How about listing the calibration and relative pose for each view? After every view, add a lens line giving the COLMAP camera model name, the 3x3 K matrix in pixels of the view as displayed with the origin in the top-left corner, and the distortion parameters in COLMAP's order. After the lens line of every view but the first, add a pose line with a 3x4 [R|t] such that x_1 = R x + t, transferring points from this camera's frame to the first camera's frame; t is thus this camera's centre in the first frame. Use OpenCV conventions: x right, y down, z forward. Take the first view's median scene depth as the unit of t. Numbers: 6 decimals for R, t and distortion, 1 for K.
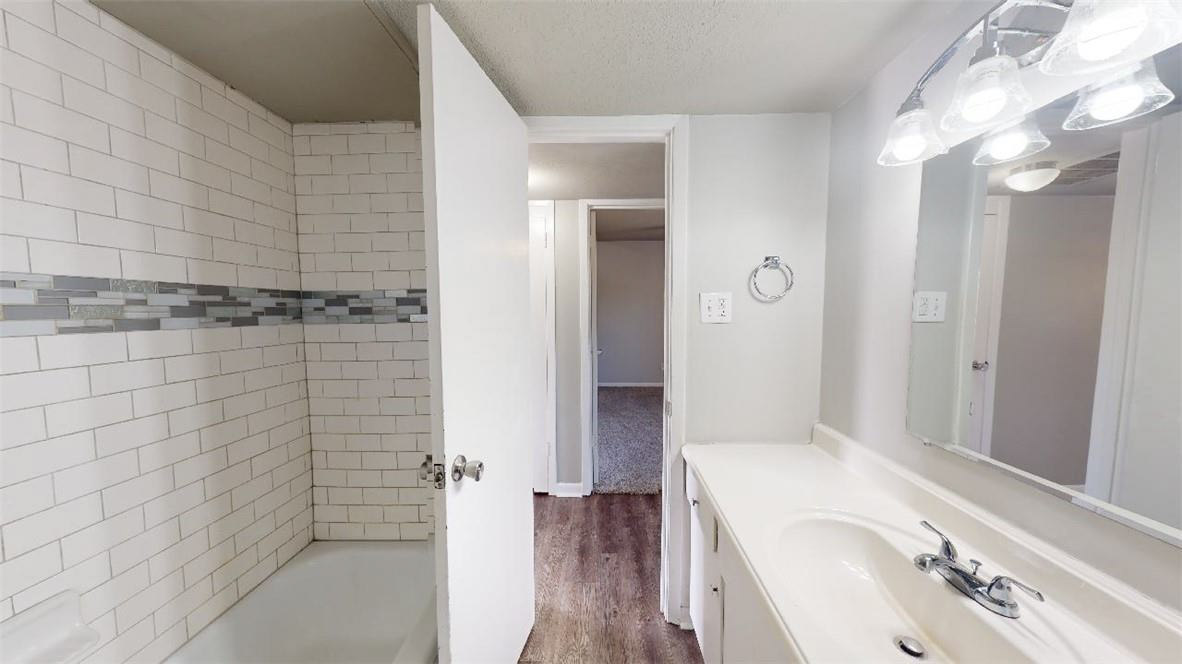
lens RADIAL K [[371.4, 0, 591.0], [0, 371.4, 332.0], [0, 0, 1]] dist [-0.002383, 0.000111]
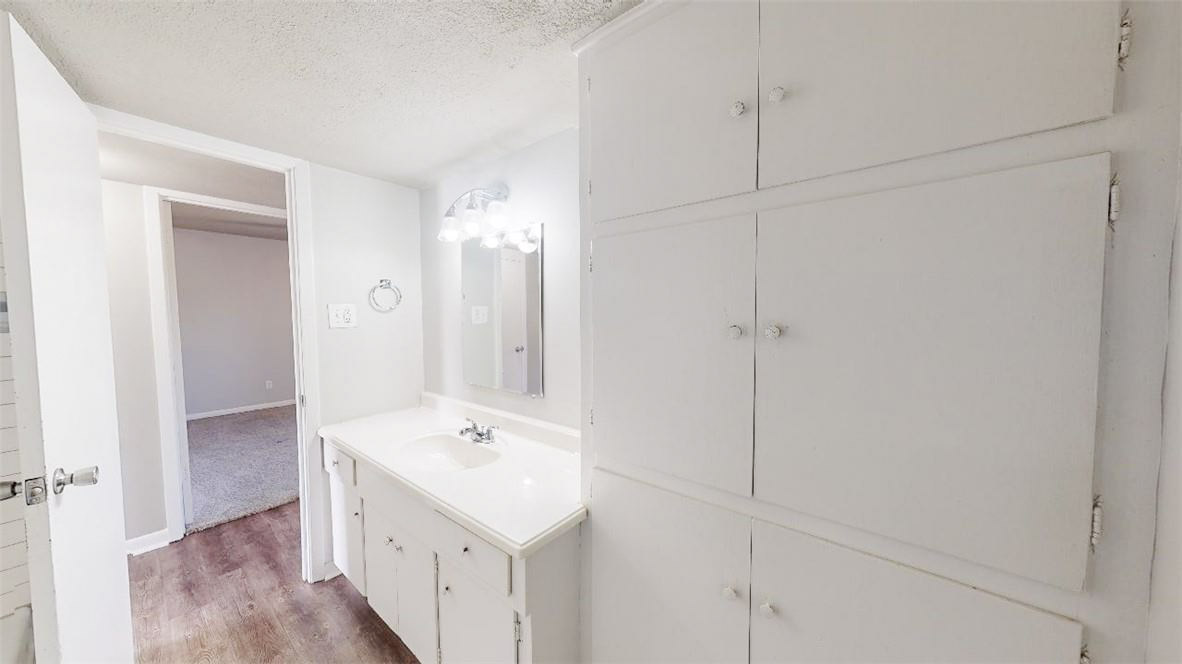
lens RADIAL K [[371.4, 0, 591.0], [0, 371.4, 332.0], [0, 0, 1]] dist [-0.002383, 0.000111]
pose [[0.595547, -0.037956, 0.802423, -0.189165], [0.054875, 0.998472, 0.006501, 0.030902], [-0.801444, 0.040161, 0.596720, -0.465751]]
